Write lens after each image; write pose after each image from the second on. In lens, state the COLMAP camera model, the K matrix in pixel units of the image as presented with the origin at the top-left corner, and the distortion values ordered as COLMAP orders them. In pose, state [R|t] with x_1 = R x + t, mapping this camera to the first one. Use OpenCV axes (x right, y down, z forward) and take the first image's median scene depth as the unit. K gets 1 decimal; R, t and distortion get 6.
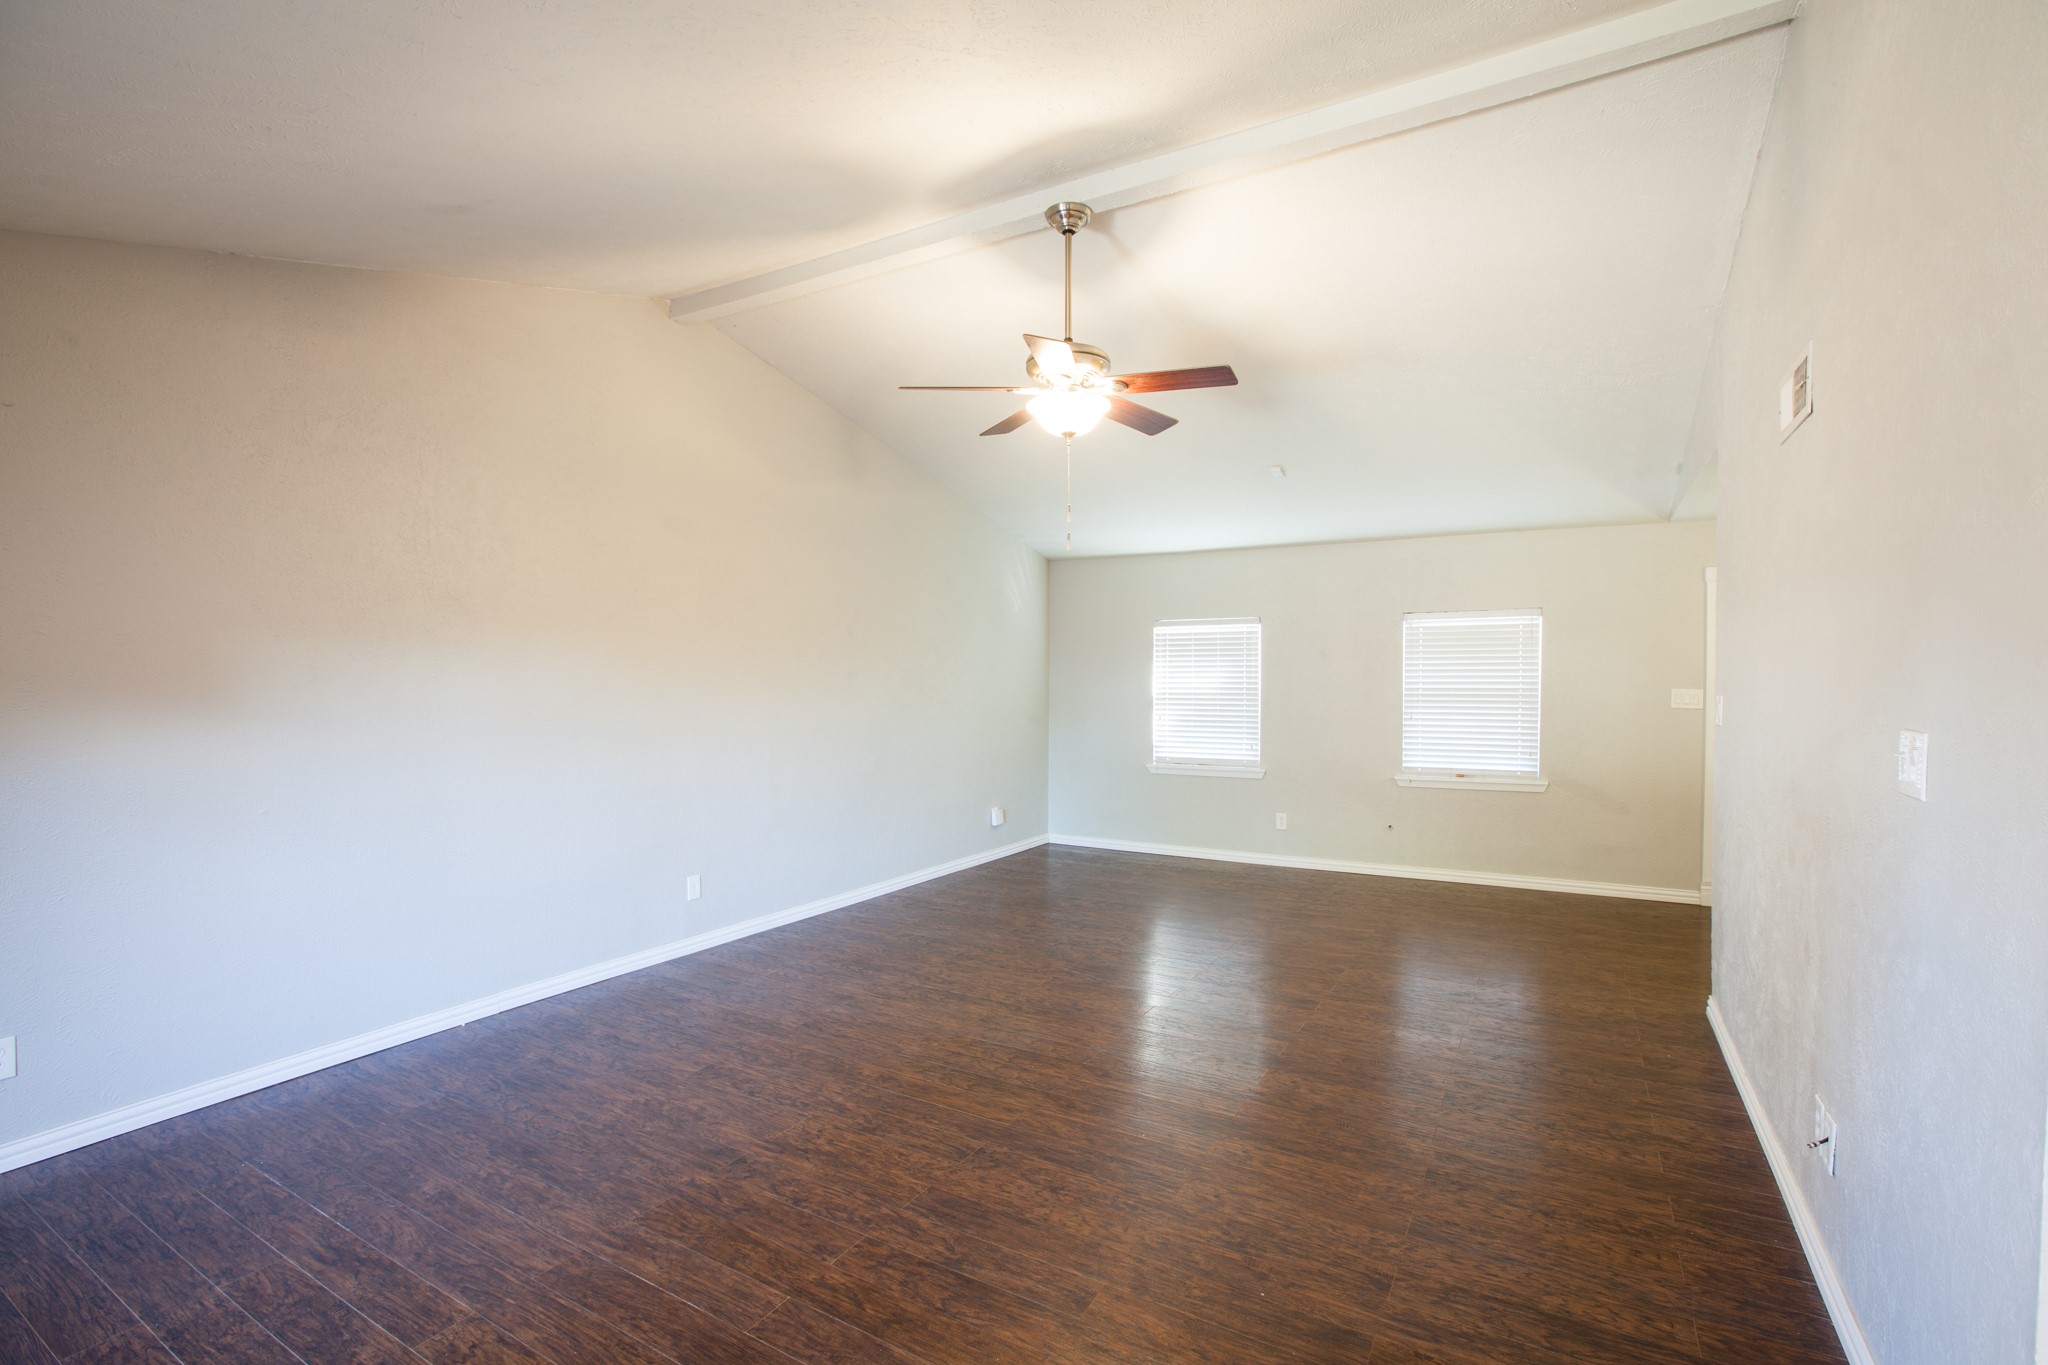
lens RADIAL K [[933.2, 0, 1031.2], [0, 933.2, 675.8], [0, 0, 1]] dist [-0.050161, 0.019349]
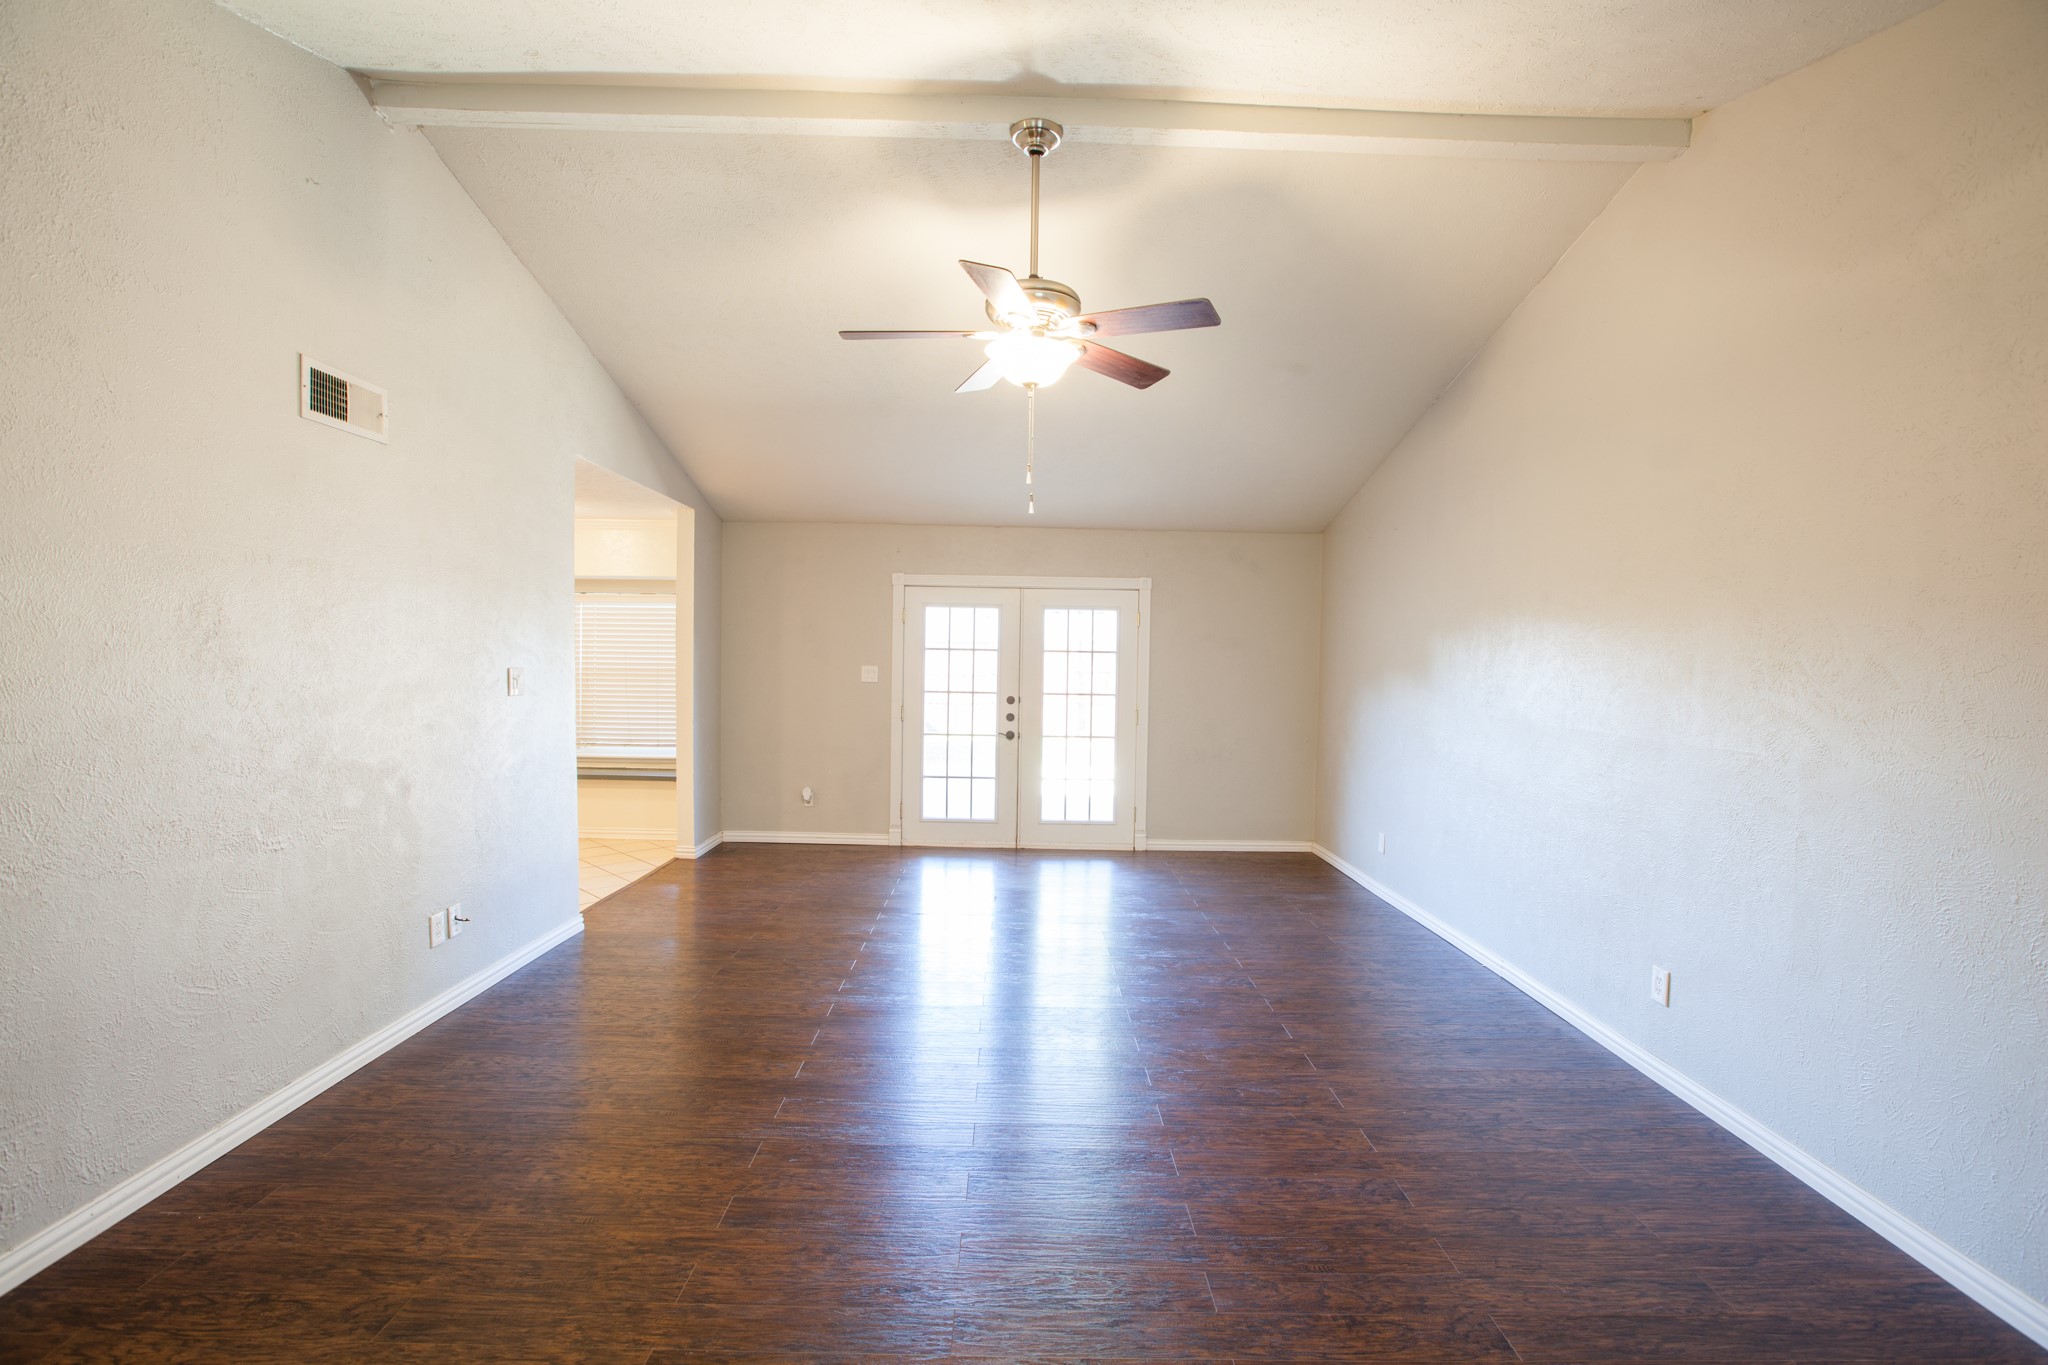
lens RADIAL K [[933.2, 0, 1031.2], [0, 933.2, 675.8], [0, 0, 1]] dist [-0.050161, 0.019349]
pose [[-0.849489, -0.000670, -0.527605, 0.439940], [-0.020844, 0.999261, 0.032291, -0.009701], [0.527194, 0.038428, -0.848876, 1.542527]]
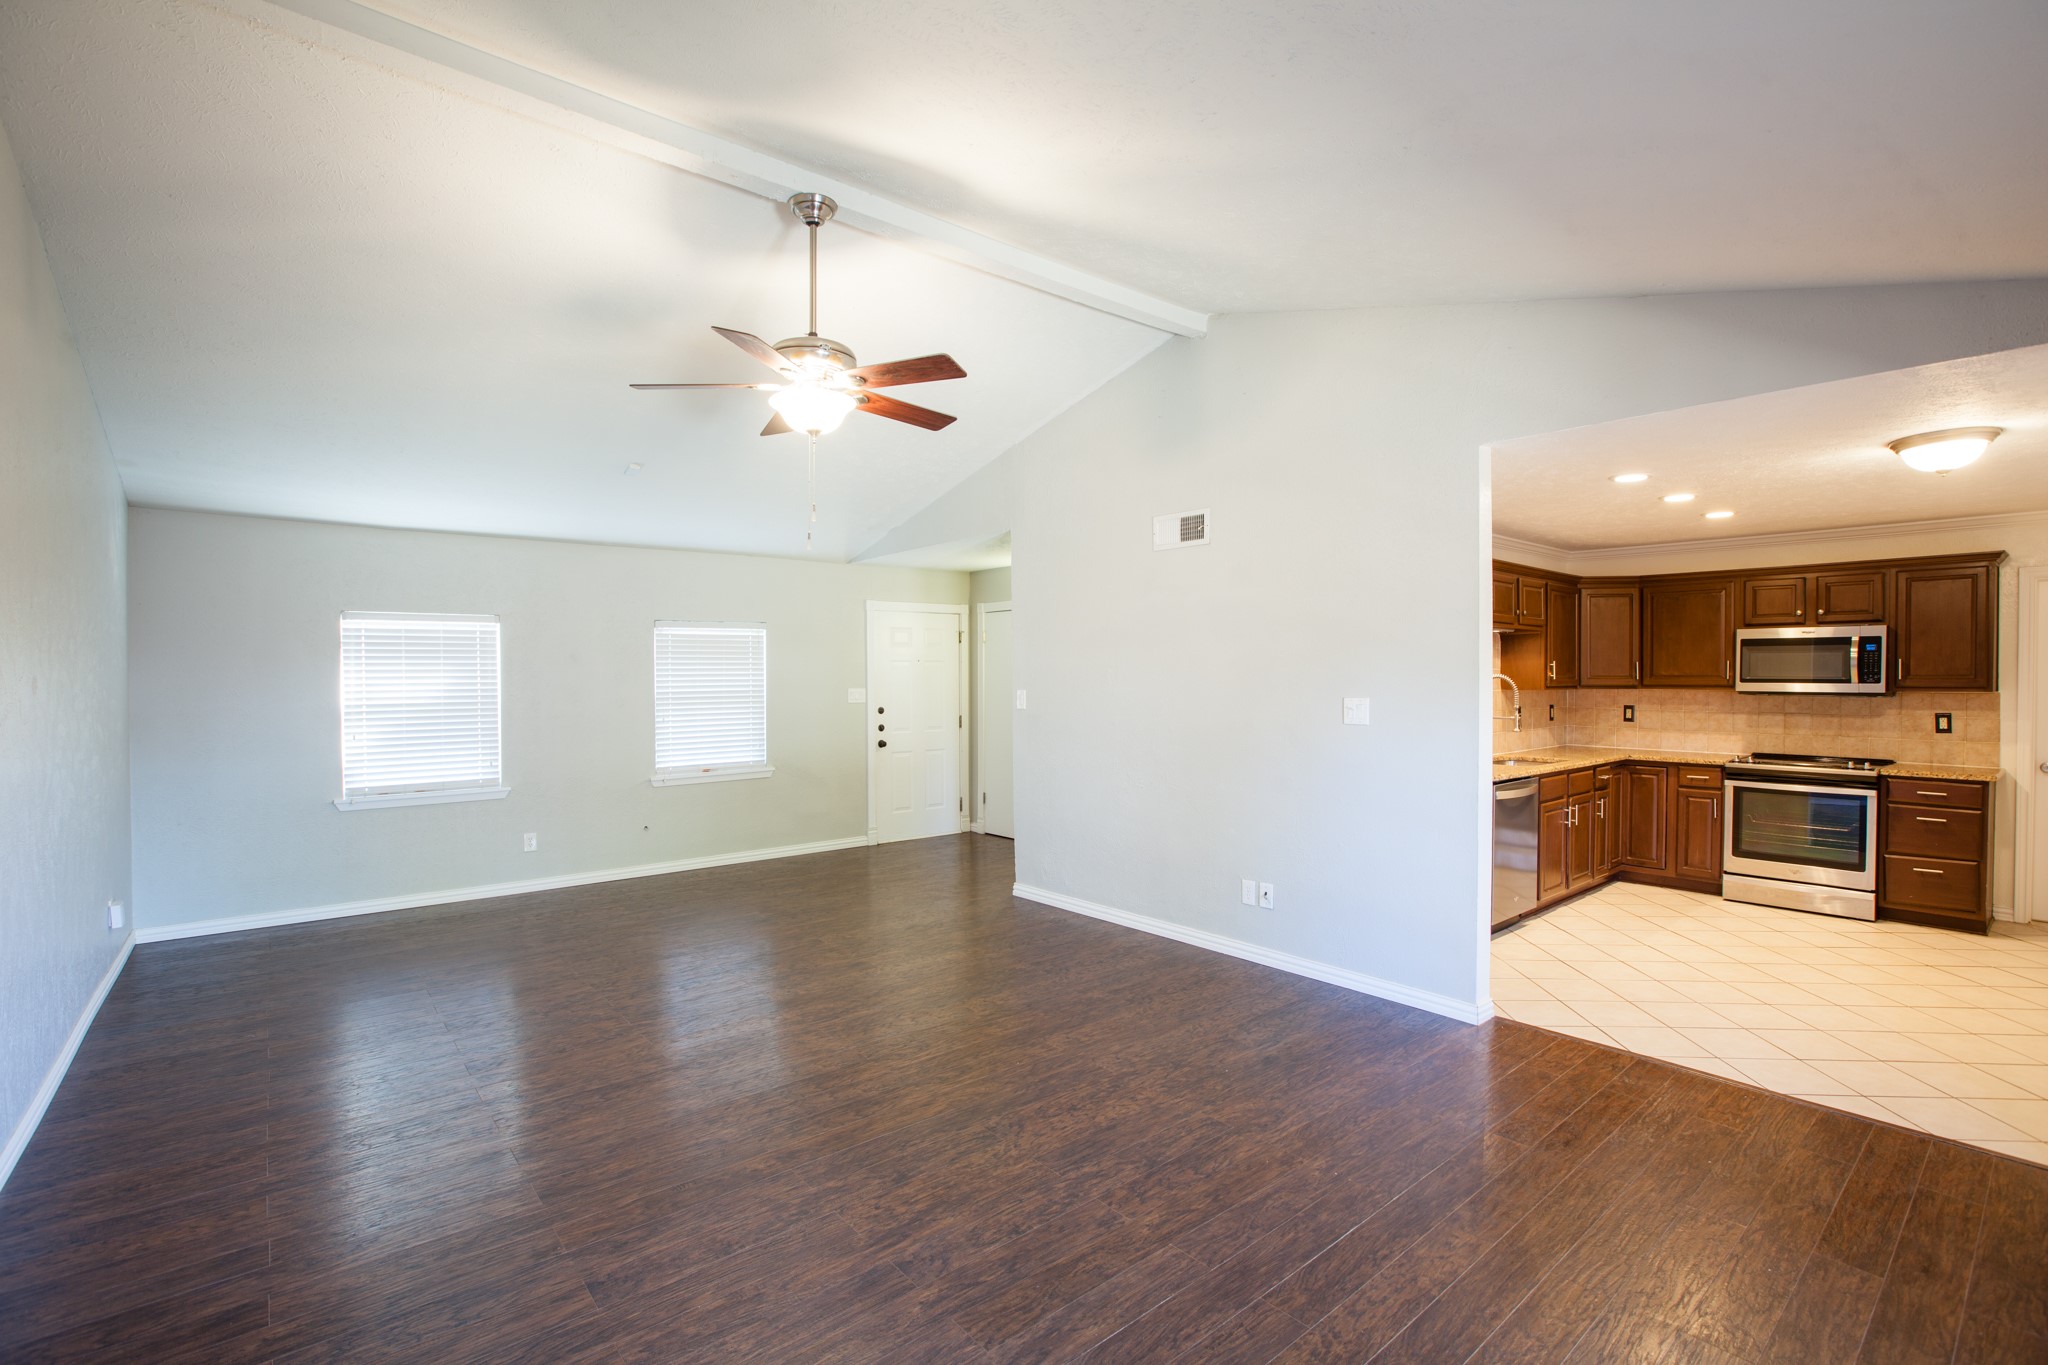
lens RADIAL K [[933.2, 0, 1031.2], [0, 933.2, 675.8], [0, 0, 1]] dist [-0.050161, 0.019349]
pose [[0.328970, 0.000827, 0.944340, -0.708305], [0.006297, 0.999975, -0.003070, 0.000357], [-0.944319, 0.006957, 0.328957, 0.412441]]
